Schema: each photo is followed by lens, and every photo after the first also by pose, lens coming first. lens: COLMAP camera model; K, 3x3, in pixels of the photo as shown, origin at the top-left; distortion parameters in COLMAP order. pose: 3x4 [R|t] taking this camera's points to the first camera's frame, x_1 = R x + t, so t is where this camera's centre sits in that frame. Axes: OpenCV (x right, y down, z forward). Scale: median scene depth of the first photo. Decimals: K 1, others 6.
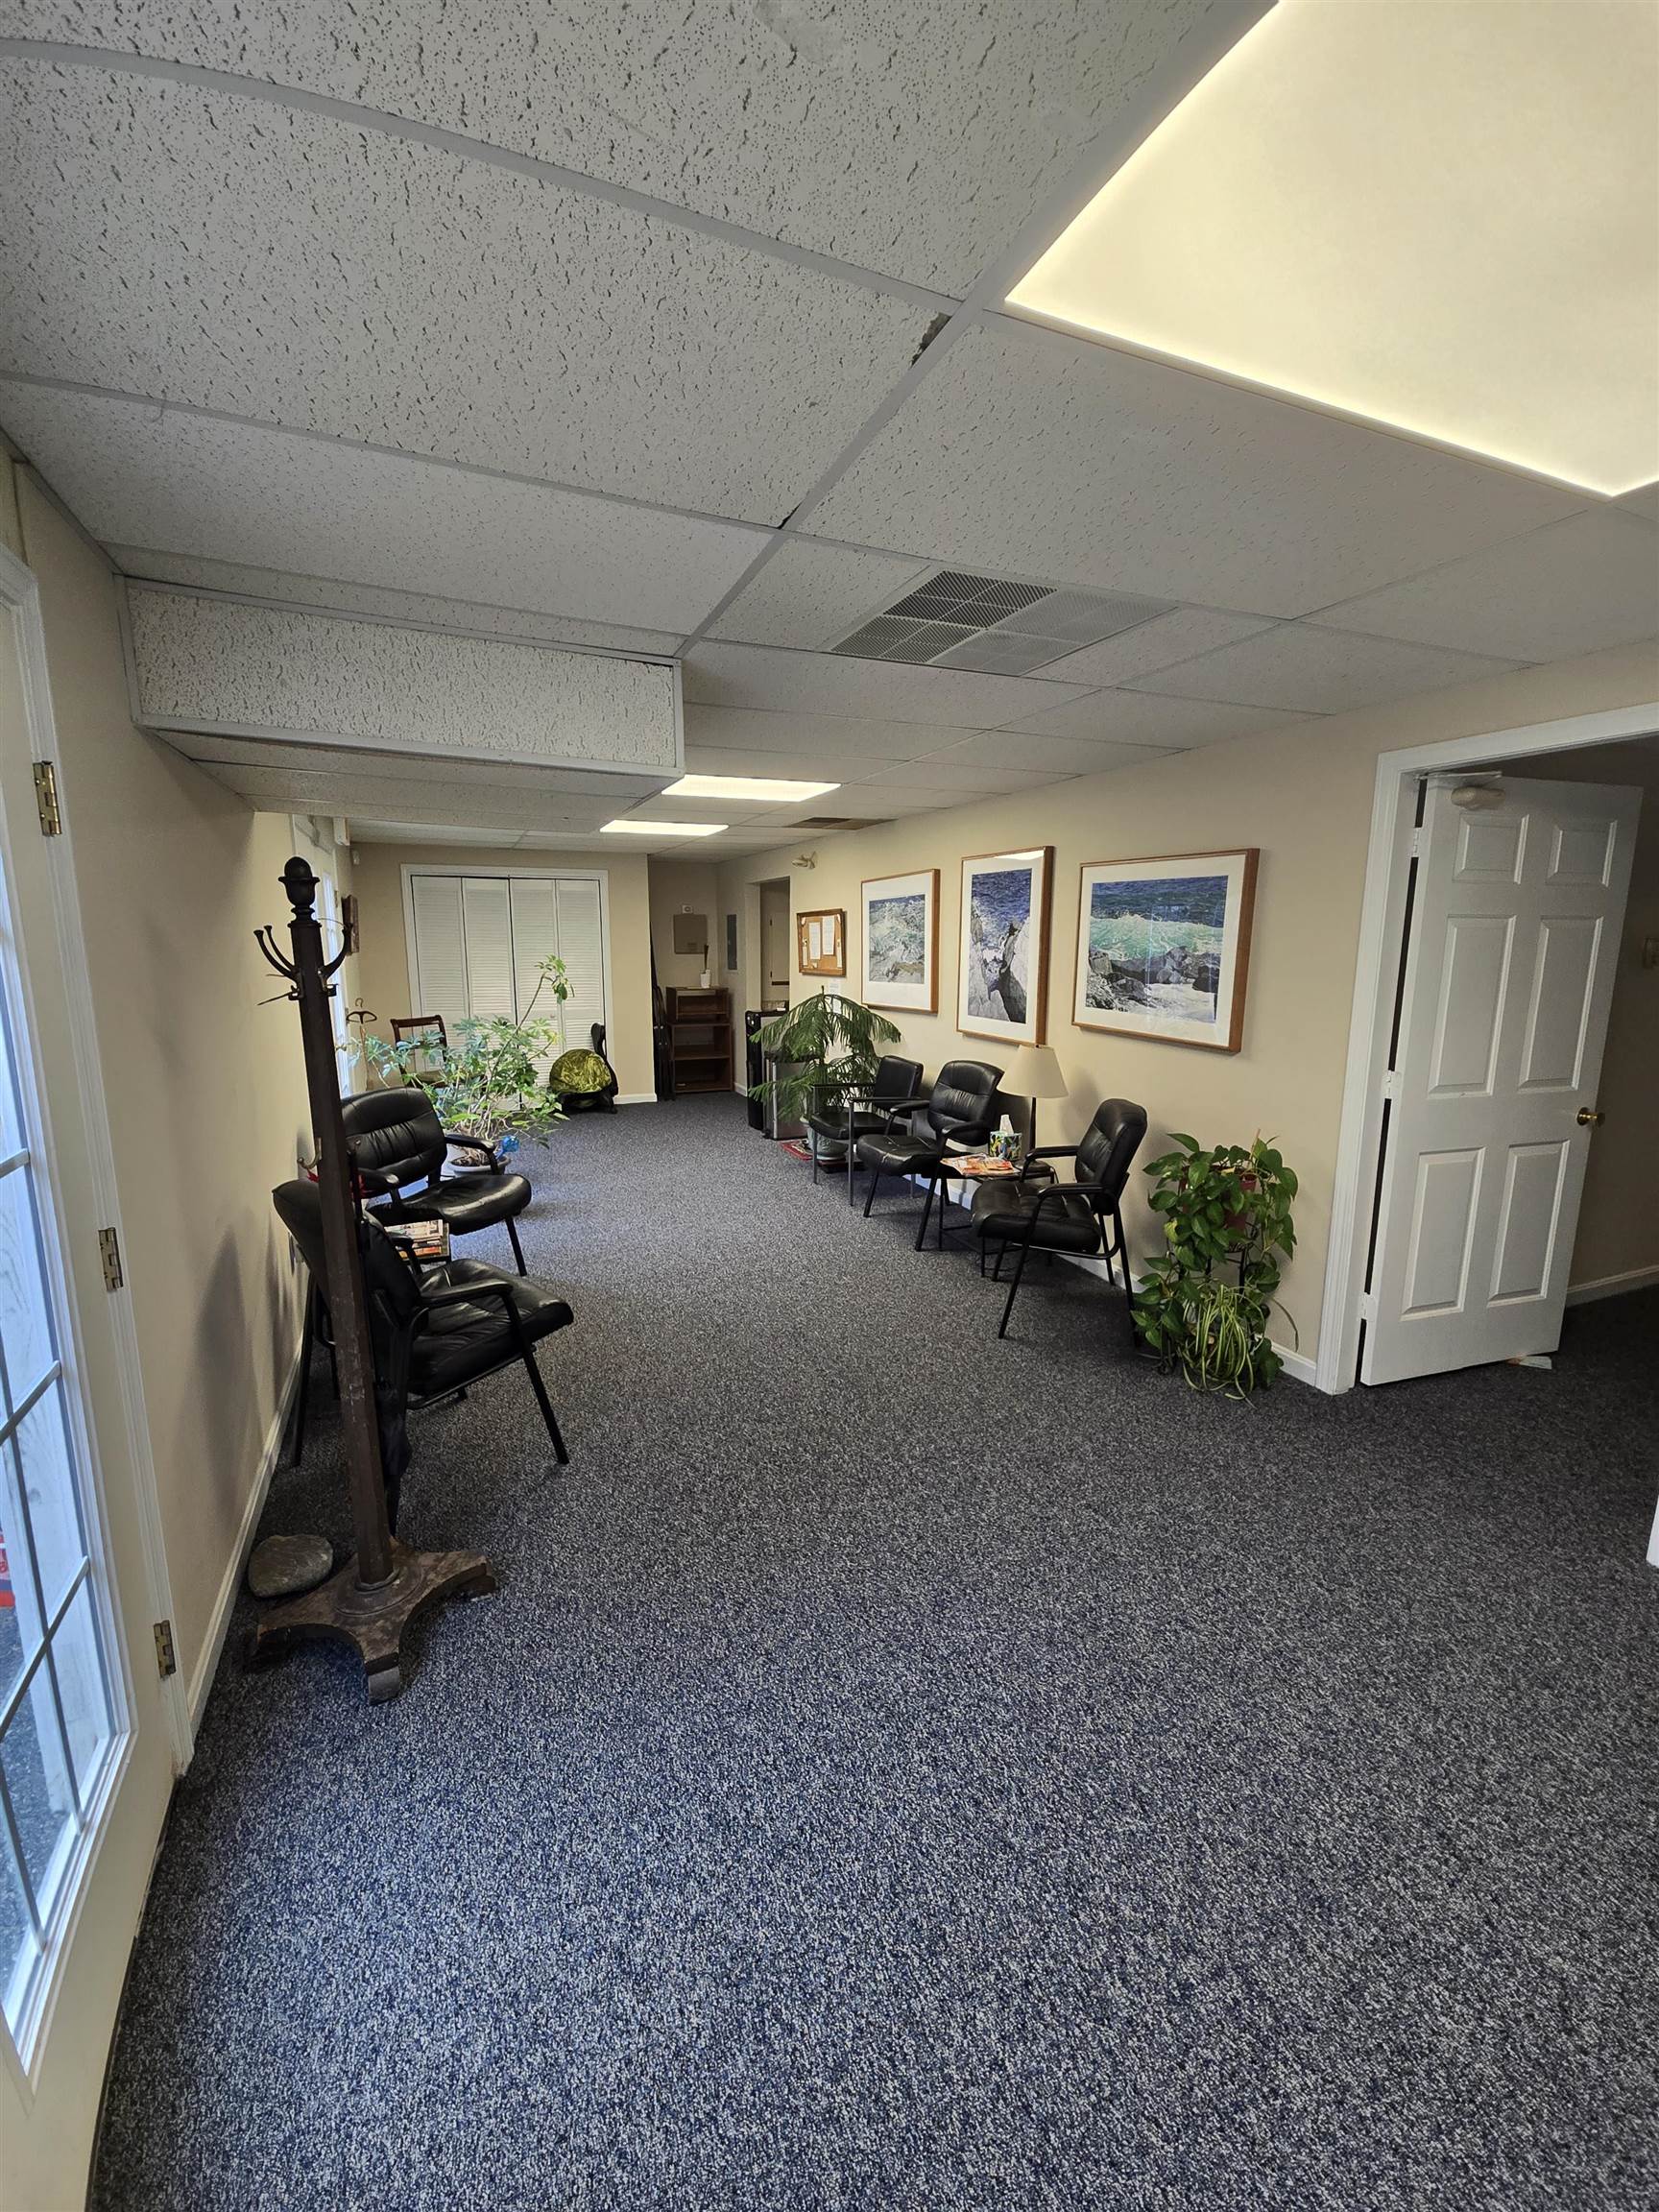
lens RADIAL K [[926.8, 0, 805.7], [0, 926.8, 1114.9], [0, 0, 1]] dist [0.024736, -0.022283]
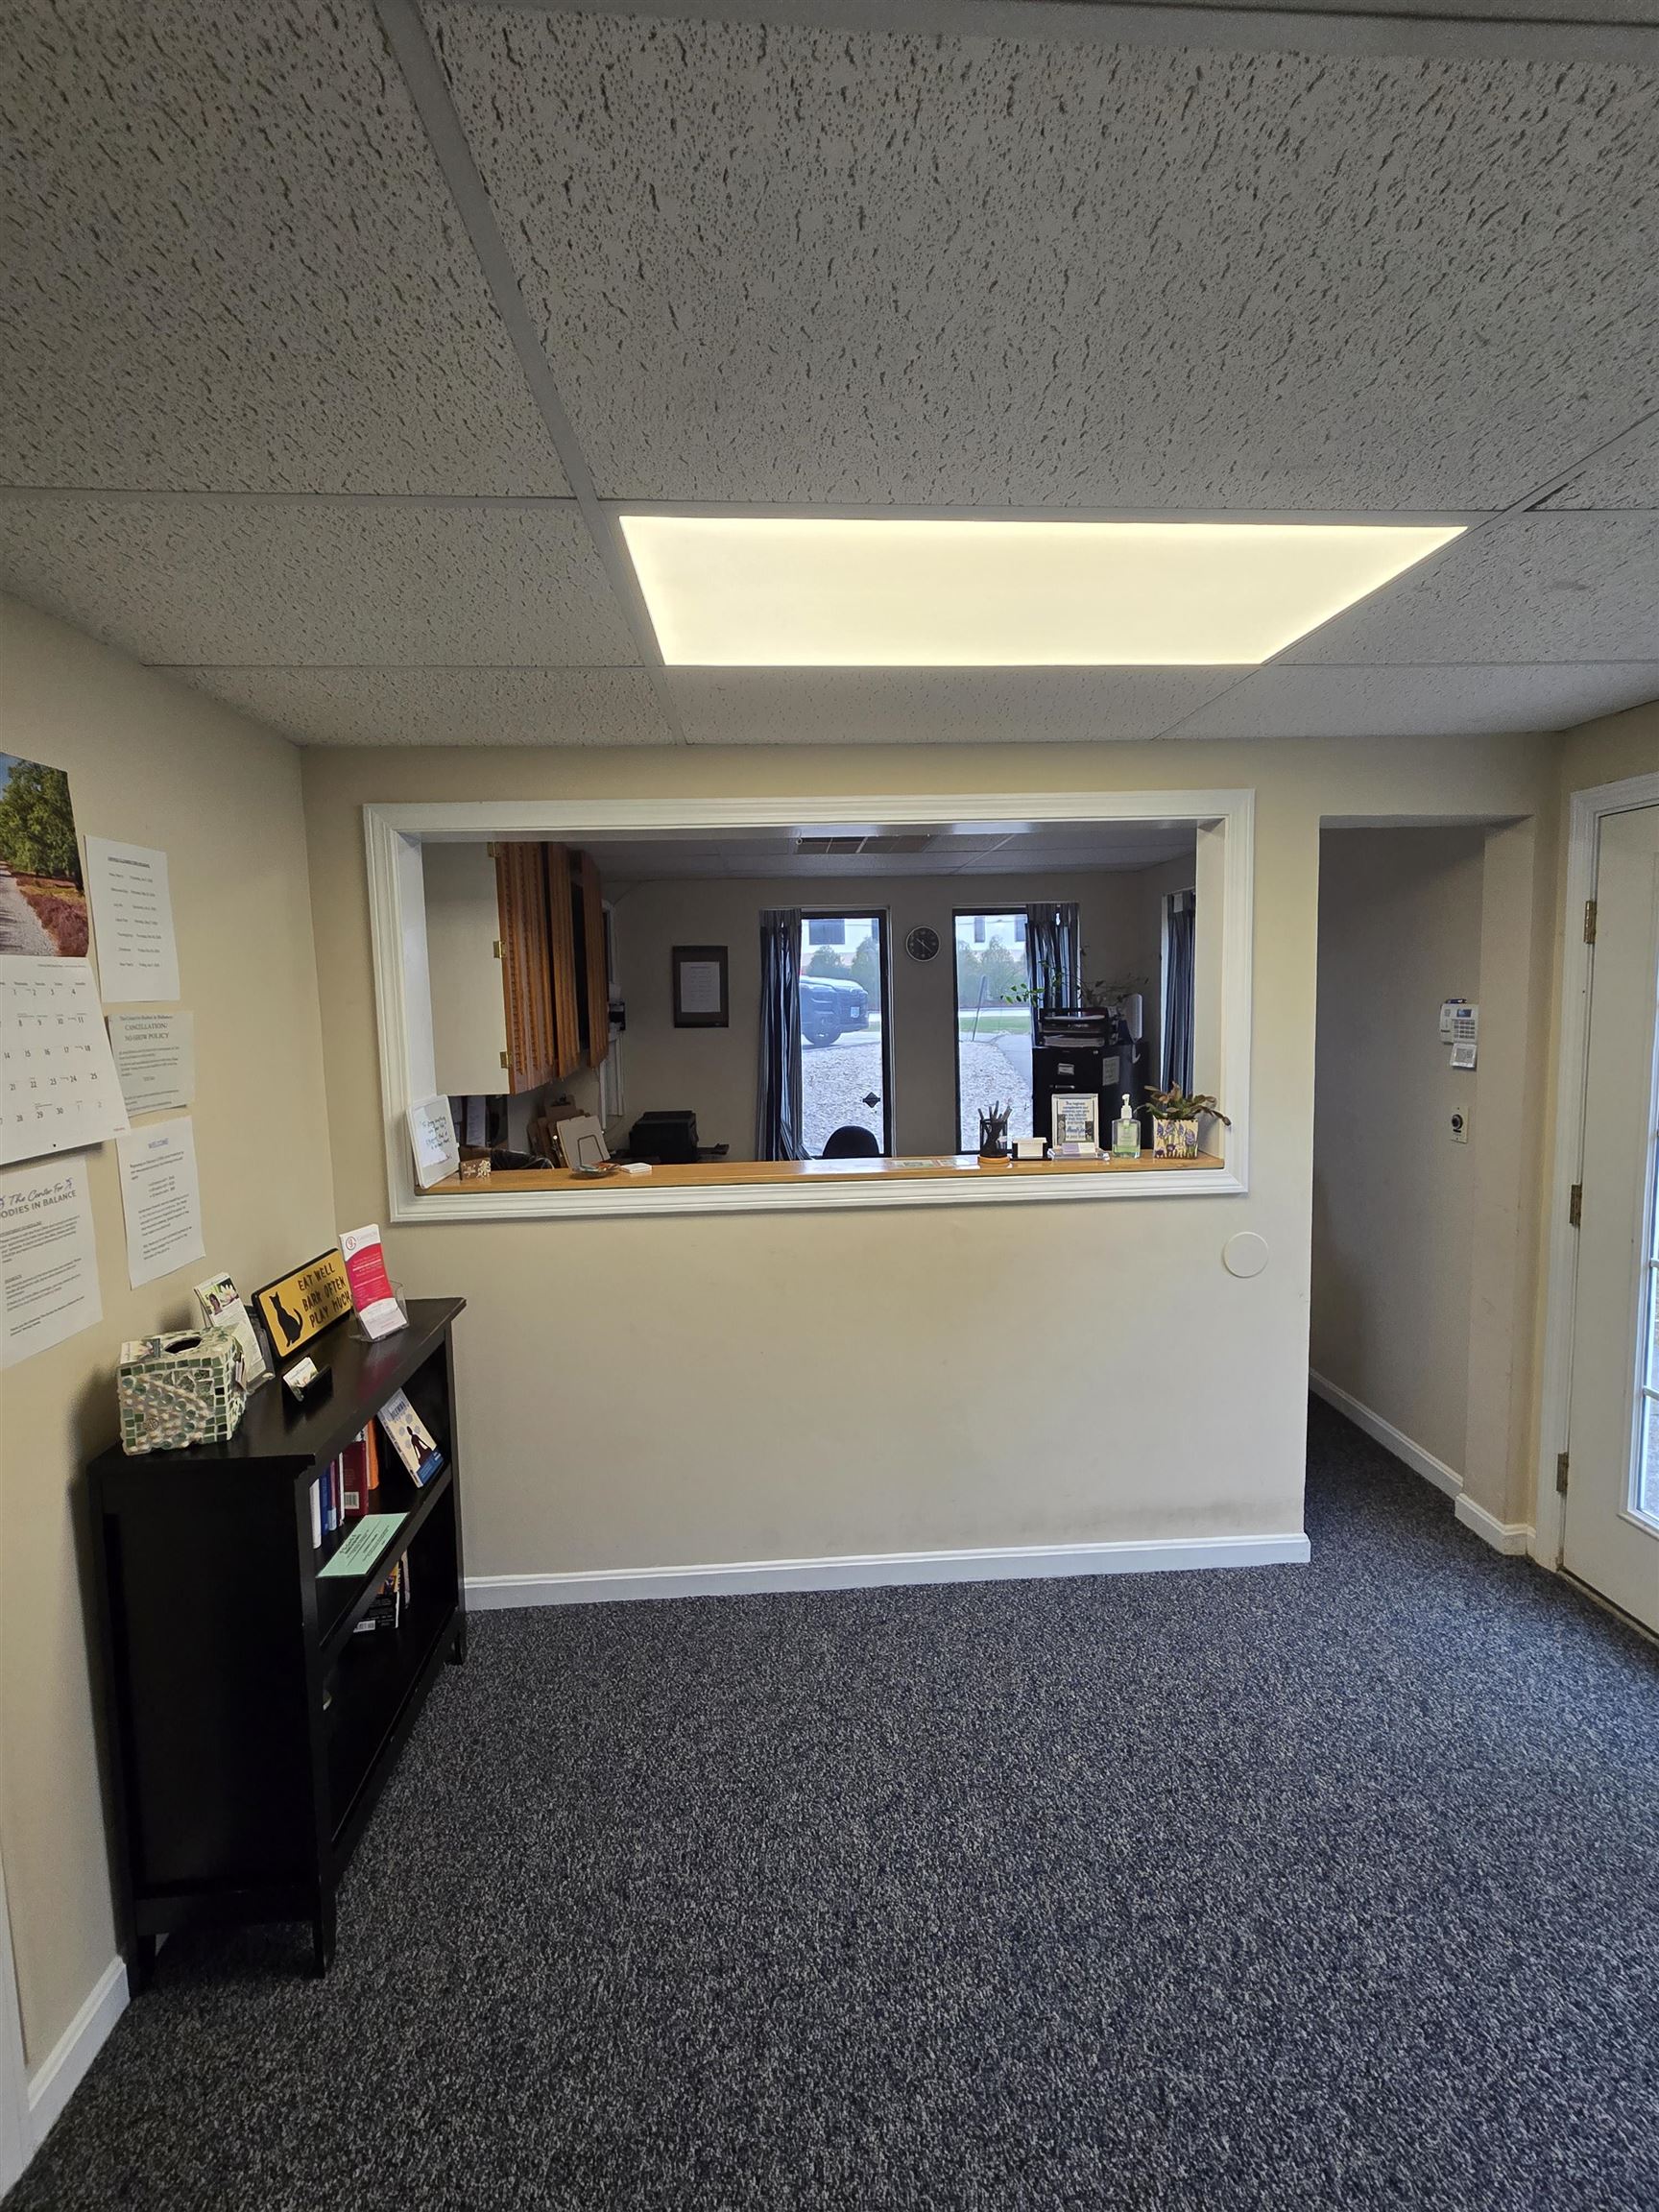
lens RADIAL K [[911.7, 0, 828.1], [0, 911.7, 1086.5], [0, 0, 1]] dist [0.001329, -0.002324]
pose [[-0.943835, -0.005616, 0.330369, 0.410129], [0.088391, 0.959124, 0.268829, -0.368064], [-0.318374, 0.282932, -0.904758, 1.690484]]
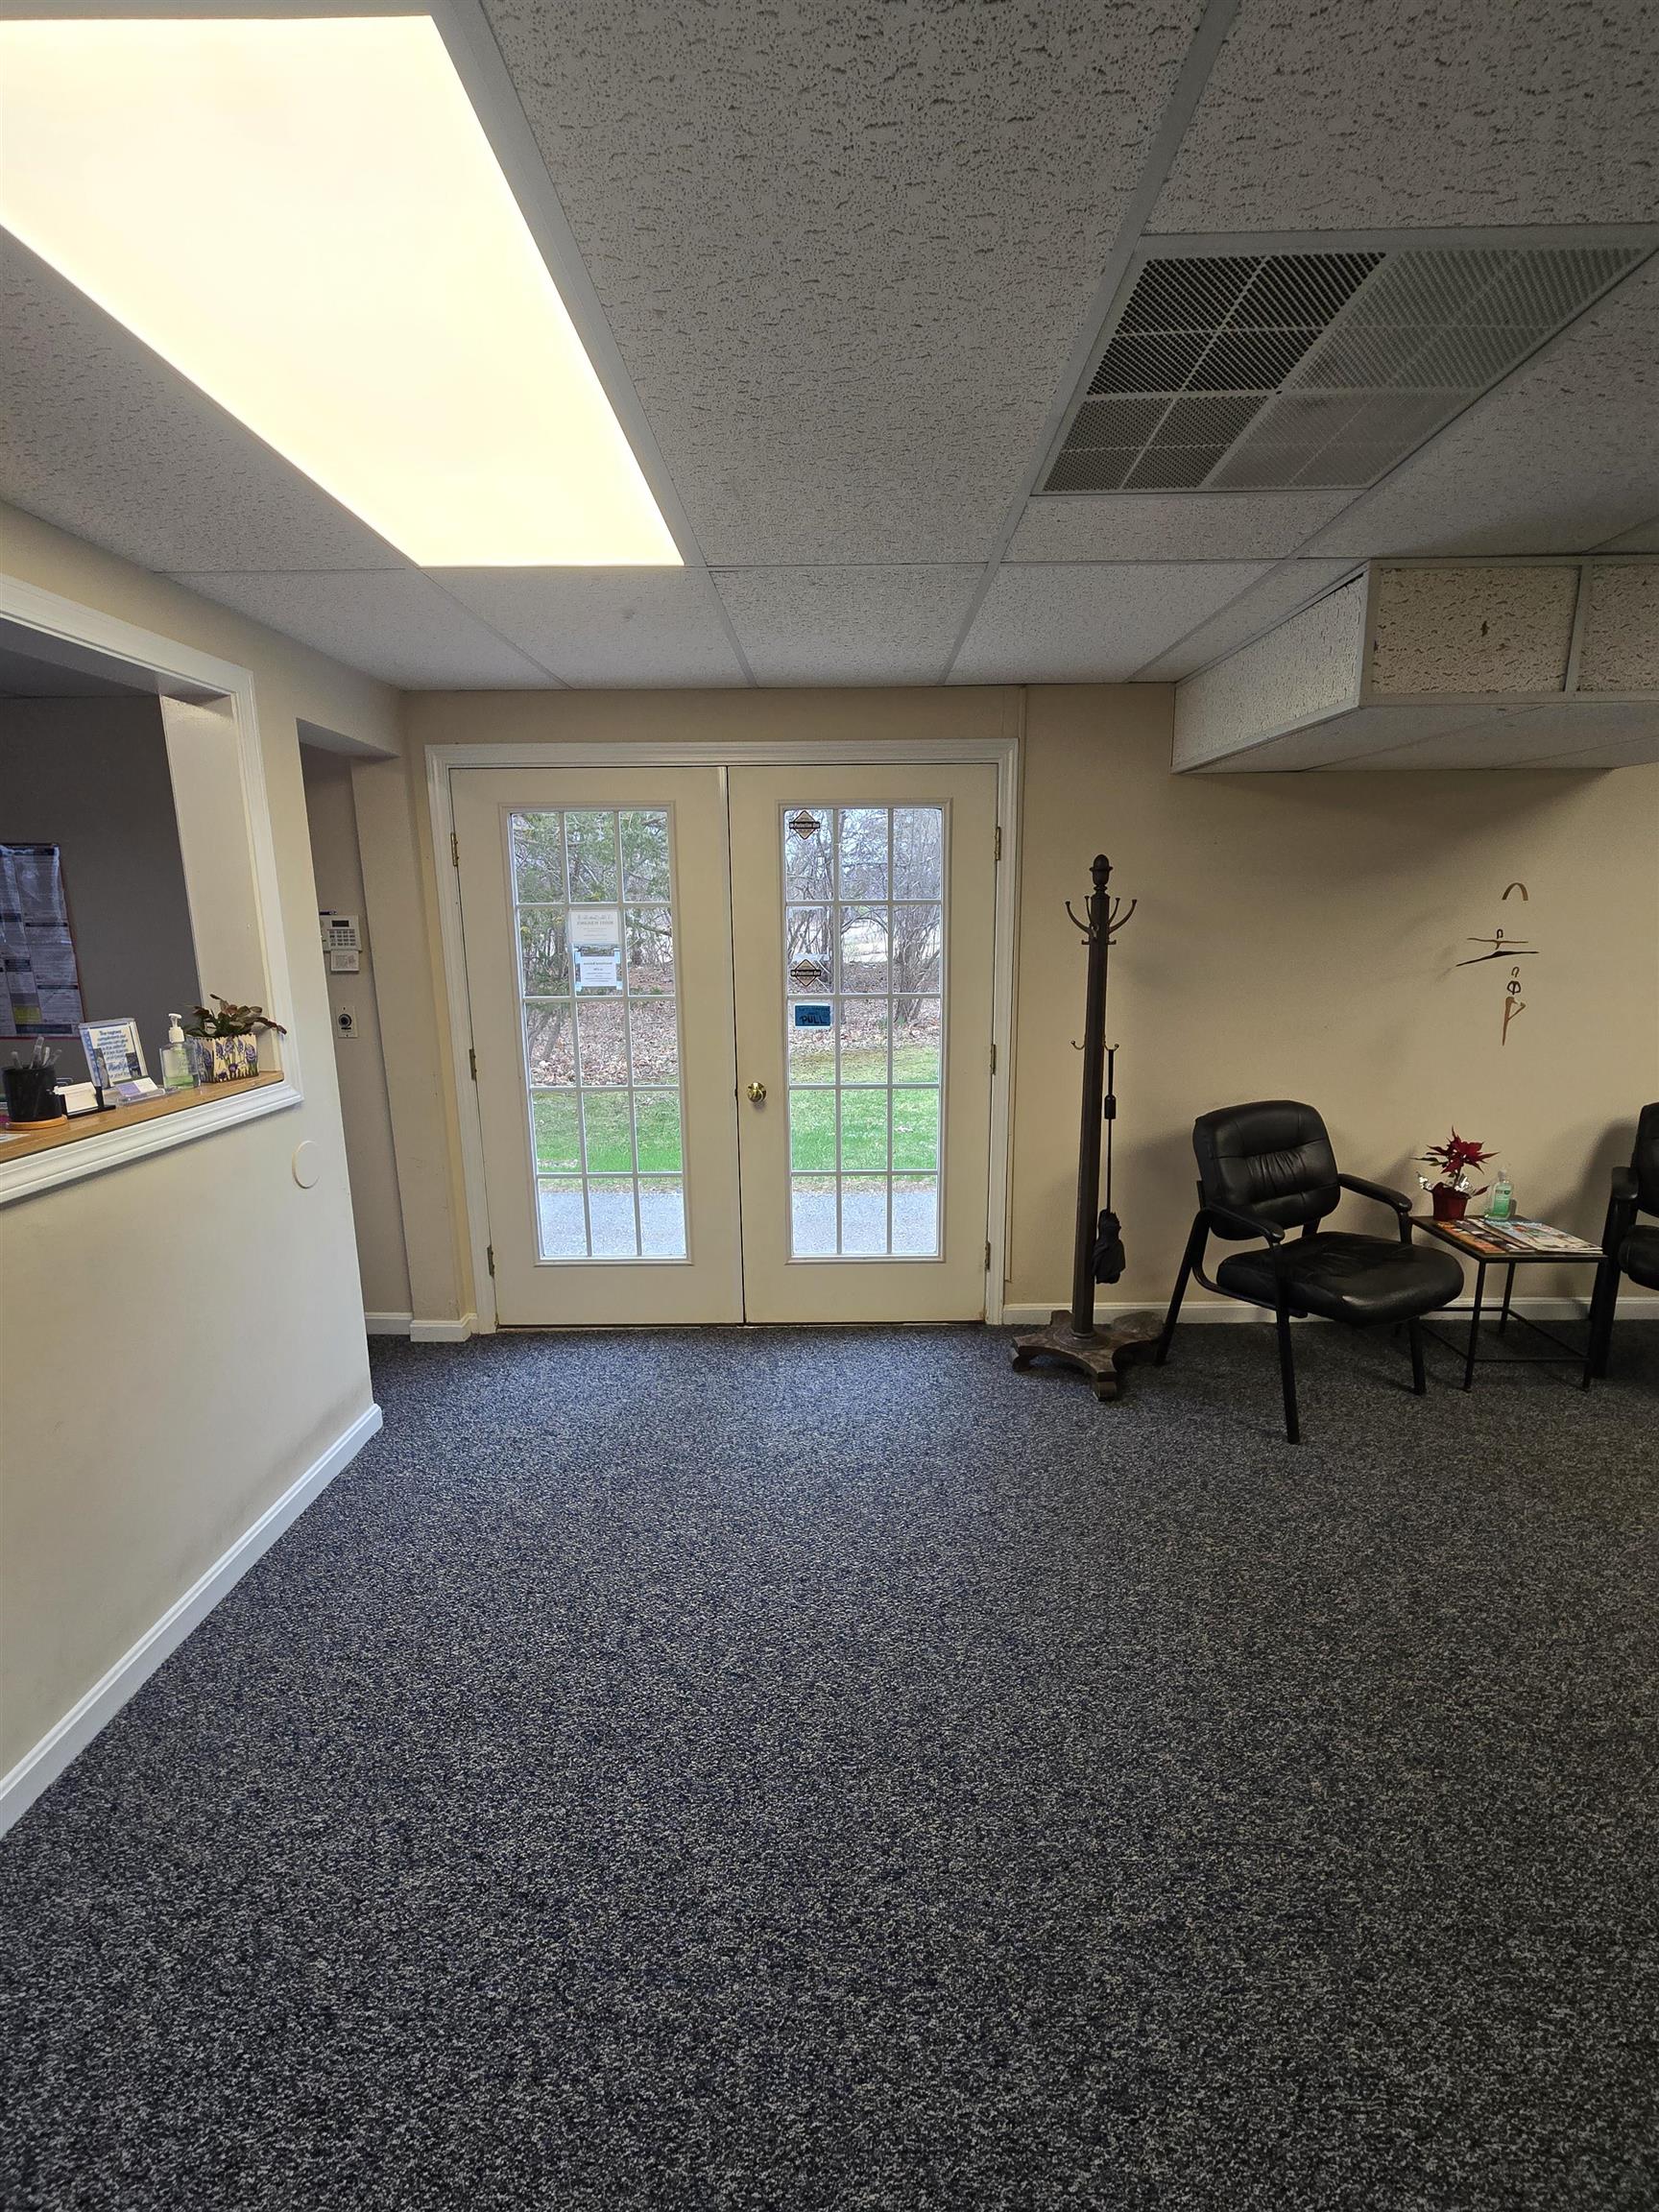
lens RADIAL K [[881.4, 0, 829.5], [0, 881.4, 1106.0], [0, 0, 1]] dist [-0.009728, -0.000554]
pose [[-0.408825, 0.200926, -0.890219, 1.225050], [-0.158006, 0.945147, 0.285887, -0.261987], [0.898830, 0.257537, -0.354652, 1.413260]]
